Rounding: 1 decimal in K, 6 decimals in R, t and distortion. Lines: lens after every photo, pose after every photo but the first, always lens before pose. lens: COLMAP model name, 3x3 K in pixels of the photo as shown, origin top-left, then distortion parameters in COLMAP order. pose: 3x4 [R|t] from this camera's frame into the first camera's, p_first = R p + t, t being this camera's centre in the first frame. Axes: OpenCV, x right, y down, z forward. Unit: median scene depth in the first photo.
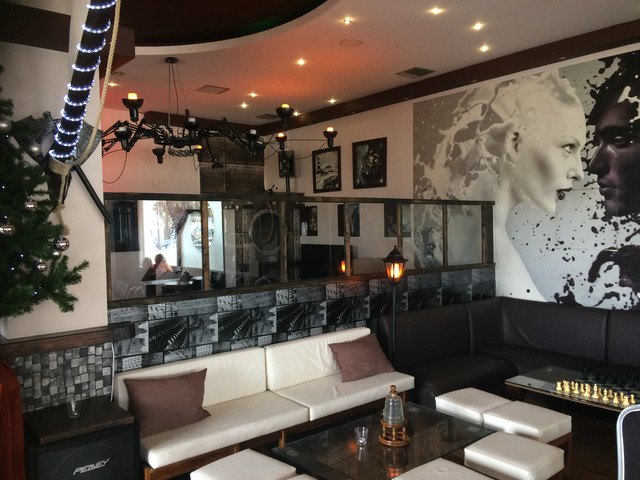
lens RADIAL K [[543.1, 0, 318.6], [0, 543.1, 241.6], [0, 0, 1]] dist [0.076823, -0.082503]
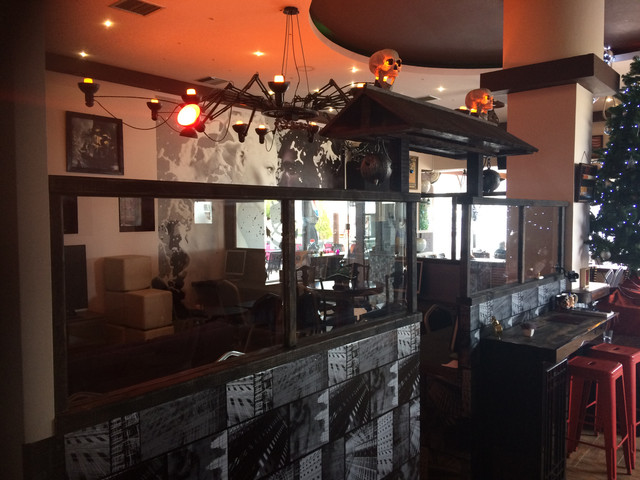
lens RADIAL K [[543.1, 0, 318.7], [0, 543.1, 242.3], [0, 0, 1]] dist [0.076823, -0.082503]
pose [[-0.188795, -0.025954, 0.981674, -1.030774], [0.050357, 0.998080, 0.036072, -0.009777], [-0.980725, 0.056244, -0.187125, 1.082321]]
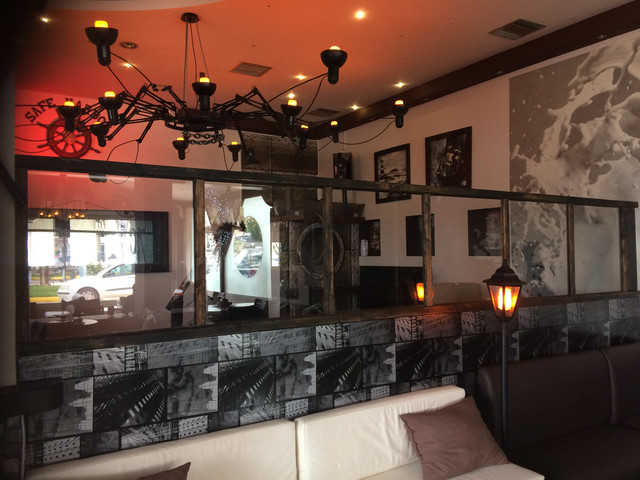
lens RADIAL K [[543.1, 0, 318.3], [0, 543.1, 237.5], [0, 0, 1]] dist [0.076823, -0.082503]
pose [[0.993506, 0.002015, -0.113759, -0.002887], [-0.009055, 0.998072, -0.061399, 0.018720], [0.113416, 0.062031, 0.991609, 0.270463]]
